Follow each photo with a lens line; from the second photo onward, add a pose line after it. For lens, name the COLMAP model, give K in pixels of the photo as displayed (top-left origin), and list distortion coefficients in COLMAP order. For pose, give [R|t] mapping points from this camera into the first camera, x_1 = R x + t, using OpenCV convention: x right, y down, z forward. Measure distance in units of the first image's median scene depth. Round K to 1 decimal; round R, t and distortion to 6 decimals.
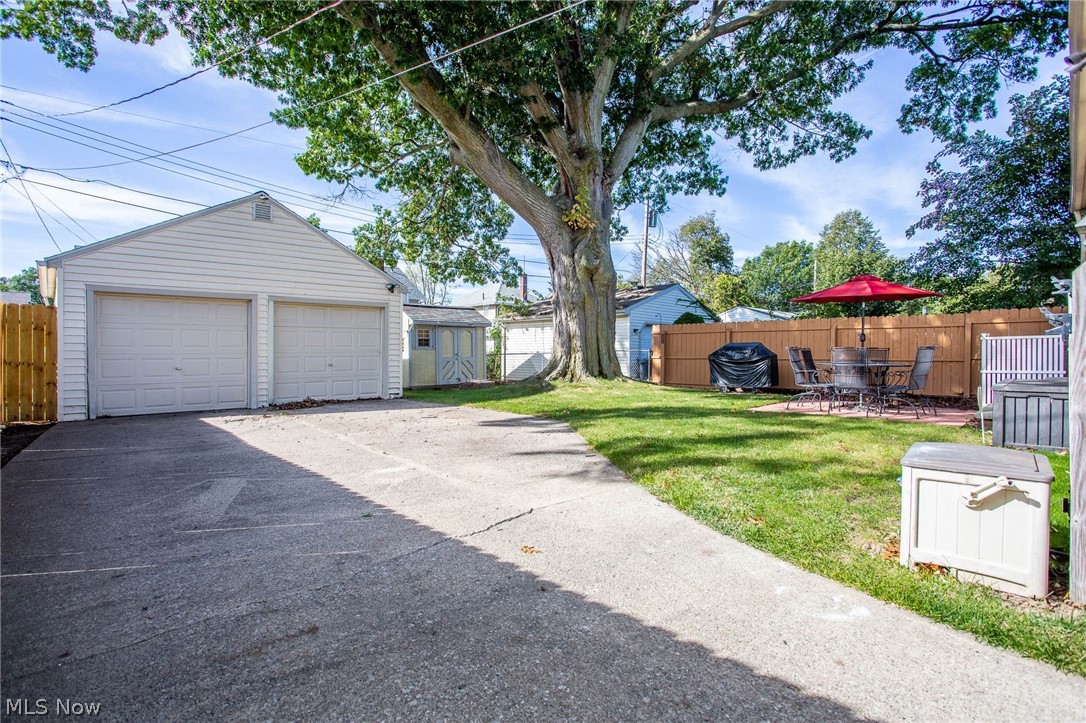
lens RADIAL K [[509.5, 0, 536.9], [0, 509.5, 357.5], [0, 0, 1]] dist [-0.002135, 0.000929]
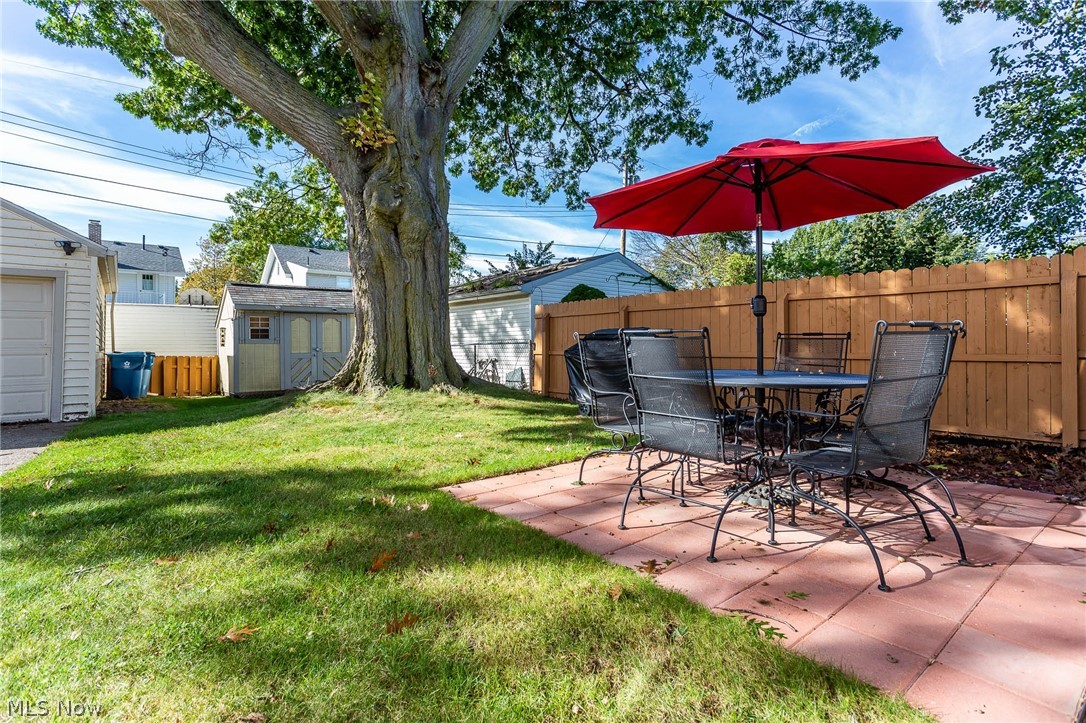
lens RADIAL K [[509.5, 0, 507.7], [0, 509.5, 352.3], [0, 0, 1]] dist [-0.002135, 0.000929]
pose [[0.993837, -0.002144, -0.110832, 0.216492], [0.002700, 0.999984, 0.004871, -0.004004], [0.110820, -0.005140, 0.993827, 0.267457]]
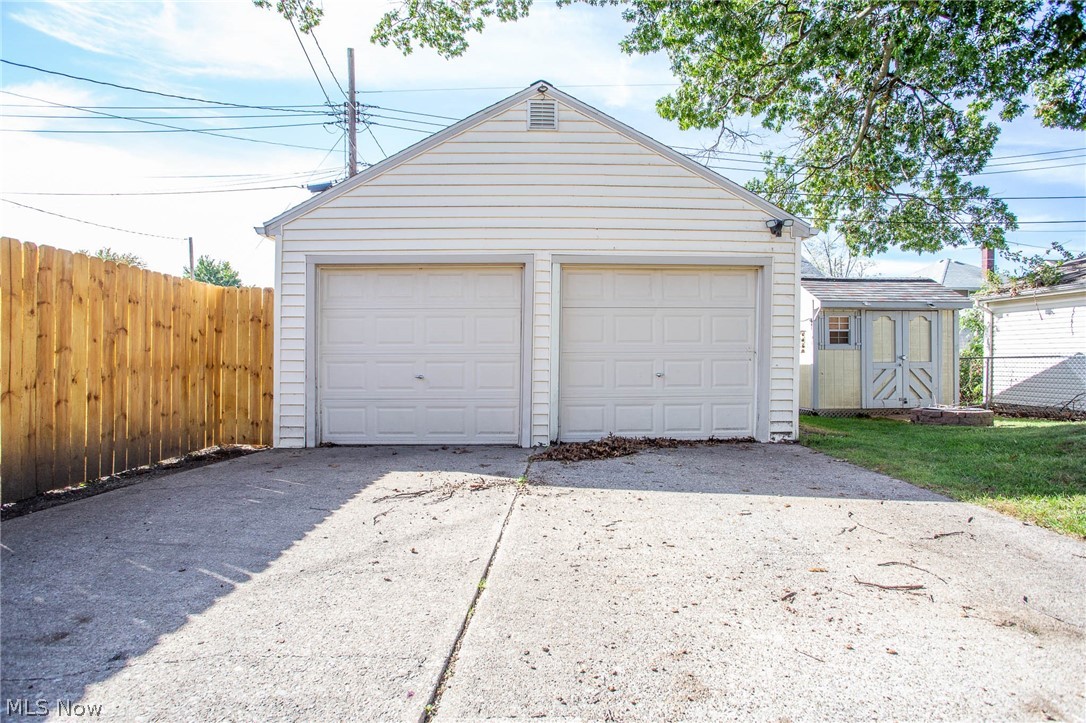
lens RADIAL K [[509.5, 0, 546.5], [0, 509.5, 355.6], [0, 0, 1]] dist [-0.002135, 0.000929]
pose [[0.747285, -0.000043, -0.664504, -0.073529], [-0.006531, 0.999951, -0.007410, -0.000617], [0.664472, 0.009877, 0.747248, 0.289232]]
